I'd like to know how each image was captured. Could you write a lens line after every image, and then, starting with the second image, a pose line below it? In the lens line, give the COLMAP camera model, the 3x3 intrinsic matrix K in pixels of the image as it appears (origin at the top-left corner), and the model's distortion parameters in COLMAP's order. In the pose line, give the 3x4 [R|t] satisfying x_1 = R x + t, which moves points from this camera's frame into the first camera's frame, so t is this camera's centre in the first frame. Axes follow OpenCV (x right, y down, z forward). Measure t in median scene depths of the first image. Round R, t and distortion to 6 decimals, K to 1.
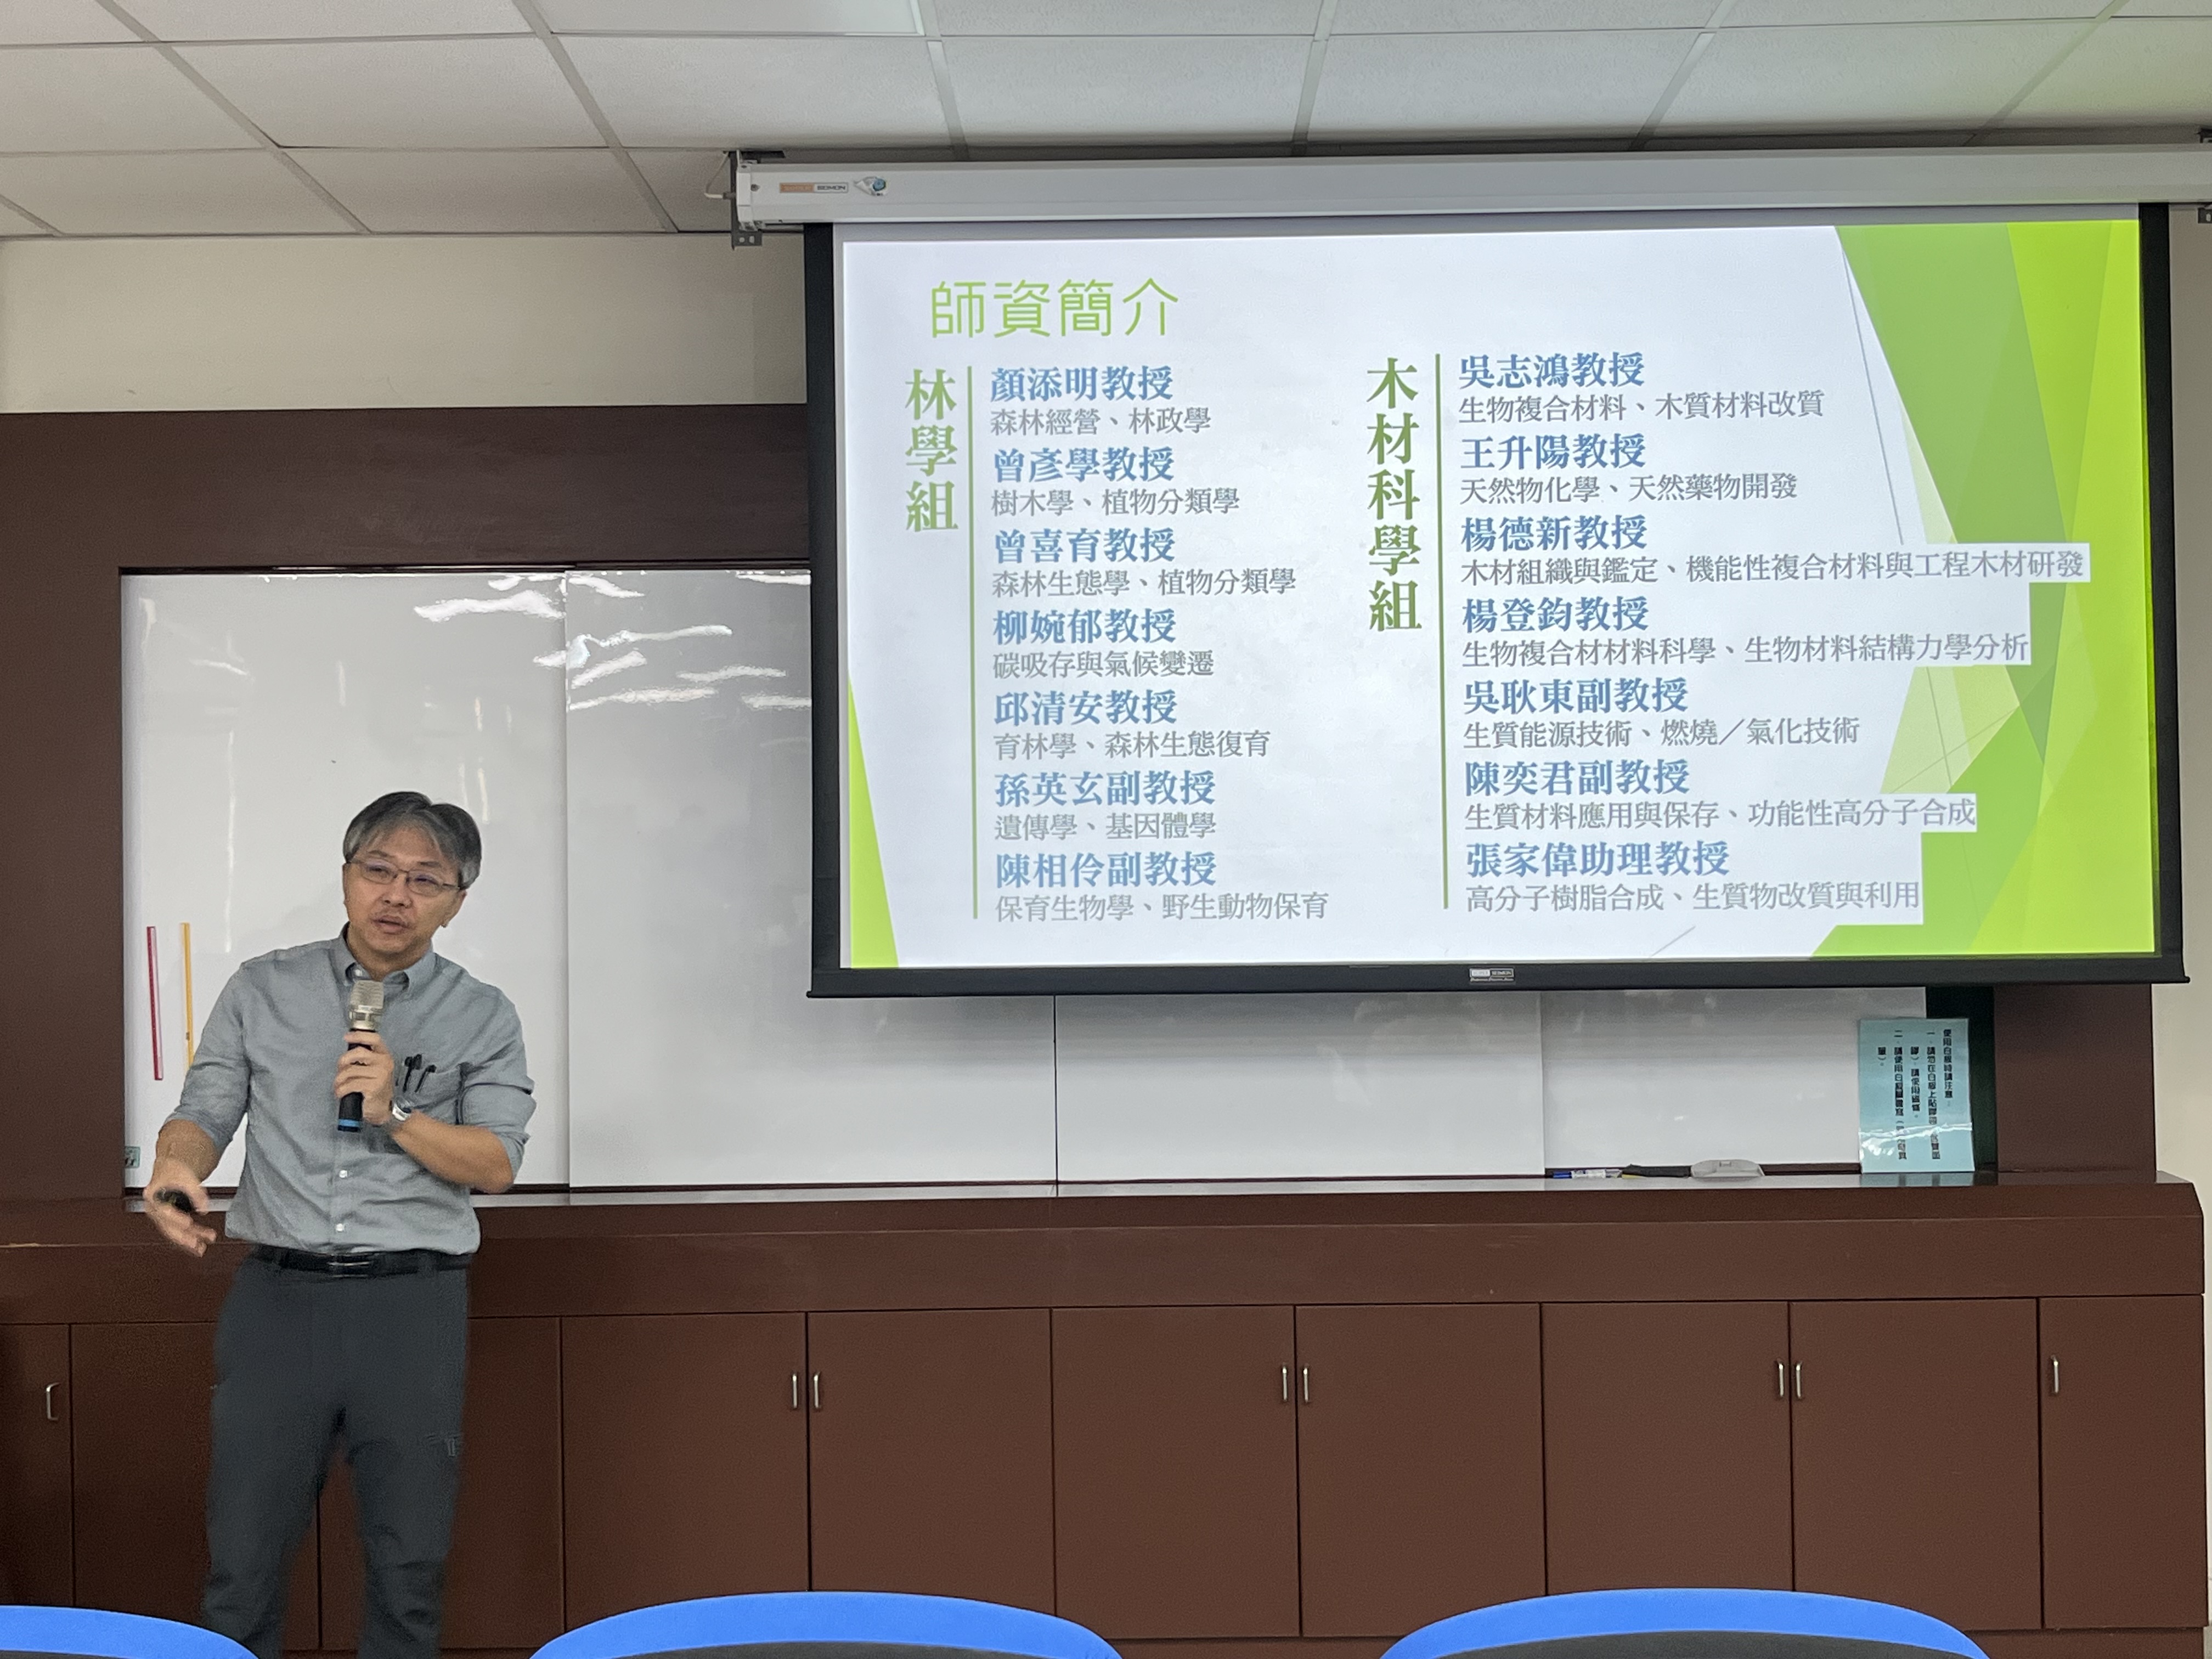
lens RADIAL K [[2789.5, 0, 1134.0], [0, 2789.5, 872.8], [0, 0, 1]] dist [0.015418, 0.000000]
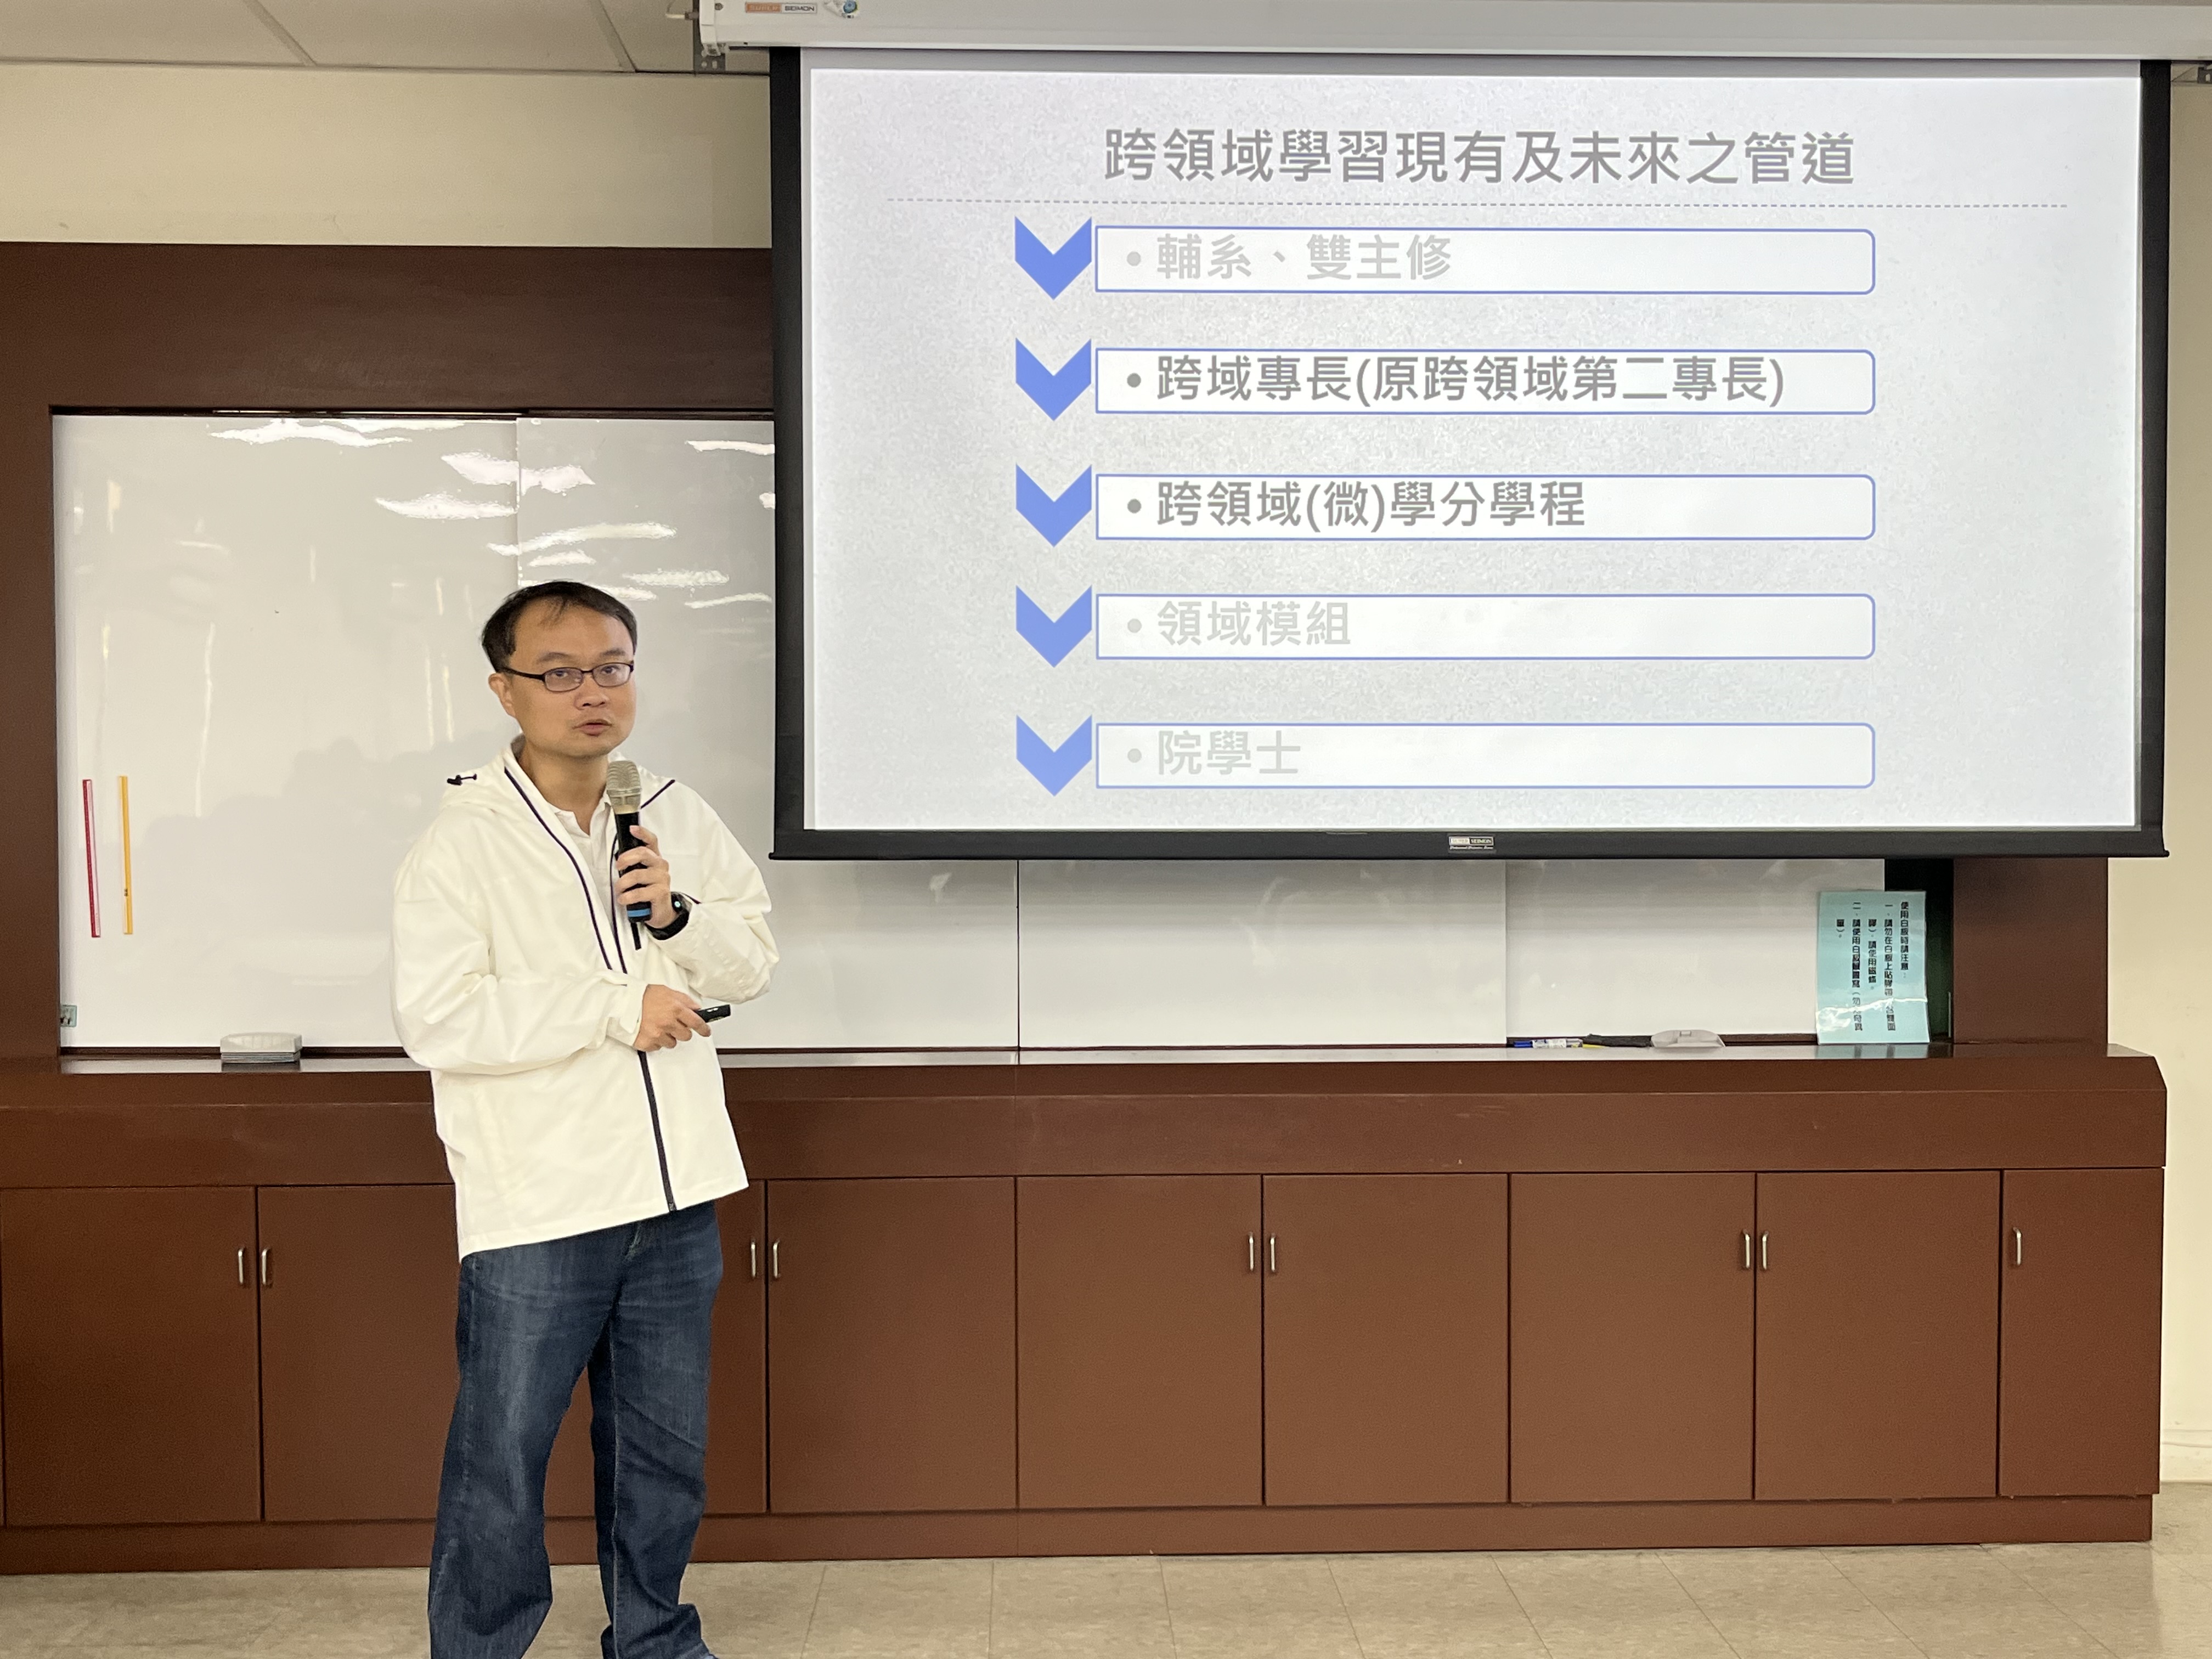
lens RADIAL K [[2380.7, 0, 1117.1], [0, 2380.7, 864.1], [0, 0, 1]] dist [0.014138, 0.000000]
pose [[0.999012, 0.009587, 0.043399, -0.030824], [-0.011325, 0.999136, 0.039981, 0.011717], [-0.042979, -0.040433, 0.998257, 0.161885]]
